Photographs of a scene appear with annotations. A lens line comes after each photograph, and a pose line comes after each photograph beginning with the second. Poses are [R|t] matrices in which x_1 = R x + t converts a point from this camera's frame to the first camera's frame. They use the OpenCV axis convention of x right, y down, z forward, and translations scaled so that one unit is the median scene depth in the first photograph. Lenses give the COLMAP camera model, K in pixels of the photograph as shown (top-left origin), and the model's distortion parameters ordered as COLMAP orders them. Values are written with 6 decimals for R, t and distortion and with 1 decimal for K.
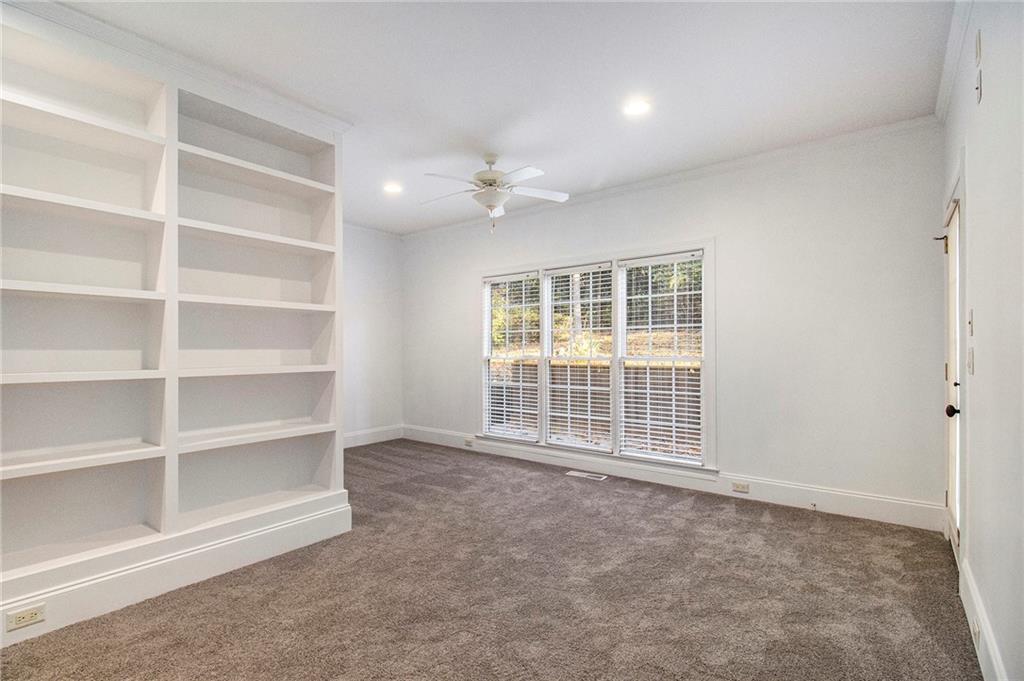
lens RADIAL K [[477.8, 0, 513.3], [0, 477.8, 344.8], [0, 0, 1]] dist [-0.012645, -0.002818]
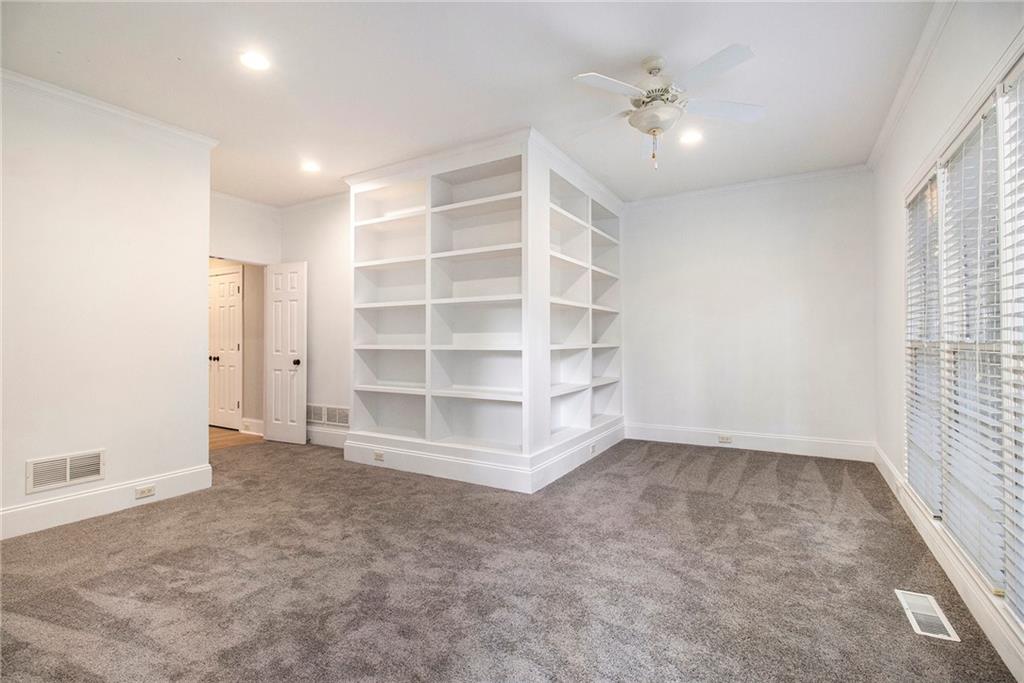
lens RADIAL K [[477.8, 0, 512.6], [0, 477.8, 339.7], [0, 0, 1]] dist [-0.012645, -0.002818]
pose [[0.138397, 0.006413, -0.990356, 0.596317], [0.007432, 0.999944, 0.007514, 0.014409], [0.990349, -0.008400, 0.138341, 0.631166]]
